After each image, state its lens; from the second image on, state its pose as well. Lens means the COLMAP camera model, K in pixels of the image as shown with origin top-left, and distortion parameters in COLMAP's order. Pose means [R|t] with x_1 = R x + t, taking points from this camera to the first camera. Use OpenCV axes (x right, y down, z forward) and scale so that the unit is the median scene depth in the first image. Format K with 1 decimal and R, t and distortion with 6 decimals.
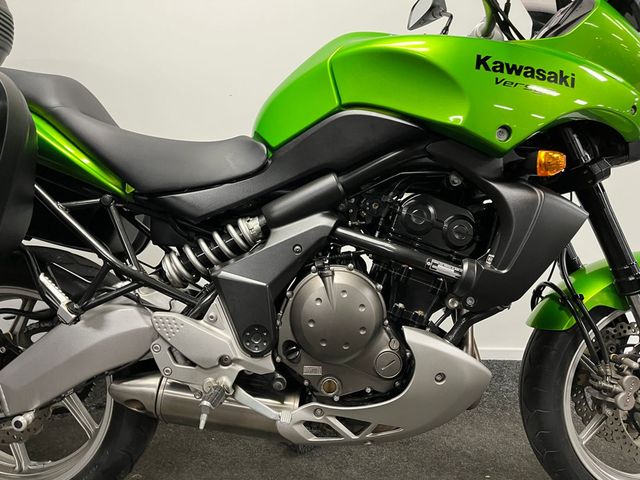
lens RADIAL K [[489.9, 0, 320.0], [0, 489.9, 240.0], [0, 0, 1]] dist [0.062571, -0.084070]
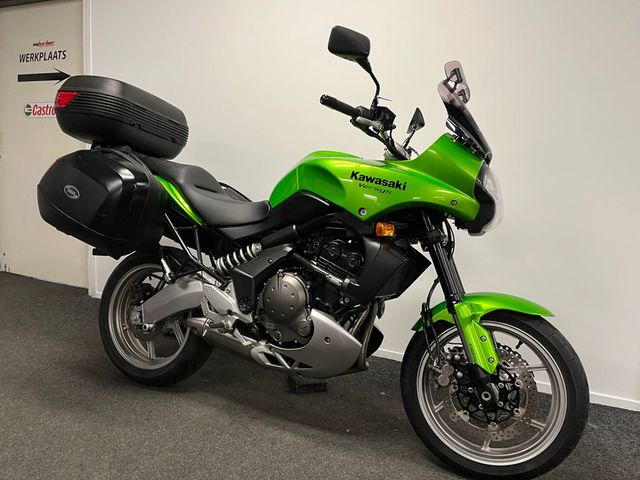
lens RADIAL K [[489.9, 0, 320.0], [0, 489.9, 240.0], [0, 0, 1]] dist [0.062571, -0.084070]
pose [[0.919673, 0.099906, -0.379763, 0.848807], [-0.130988, 0.989753, -0.056835, 0.019584], [0.370194, 0.102014, 0.923336, -0.715172]]
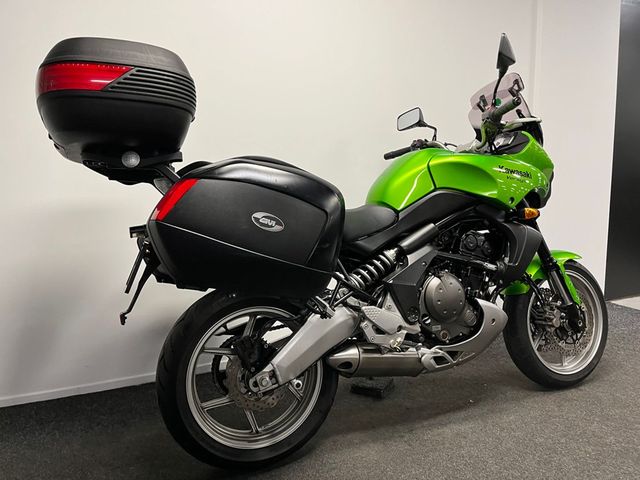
lens RADIAL K [[489.9, 0, 320.0], [0, 489.9, 240.0], [0, 0, 1]] dist [0.062571, -0.084070]
pose [[0.911898, -0.073313, 0.403817, -1.149274], [0.100139, 0.993924, -0.045684, -0.026710], [-0.398014, 0.082097, 0.913698, -0.562493]]
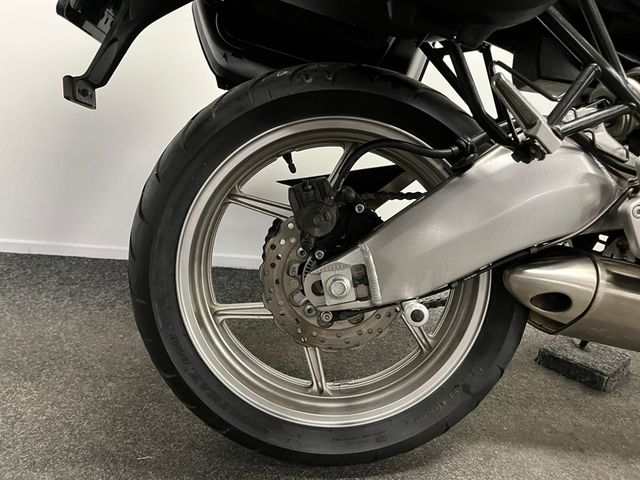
lens RADIAL K [[489.9, 0, 320.0], [0, 489.9, 240.0], [0, 0, 1]] dist [0.062571, -0.084070]
pose [[0.996456, 0.064295, 0.054228, -0.764330], [-0.068406, 0.994626, 0.077718, 0.227550], [-0.048940, -0.081152, 0.995499, 0.363701]]
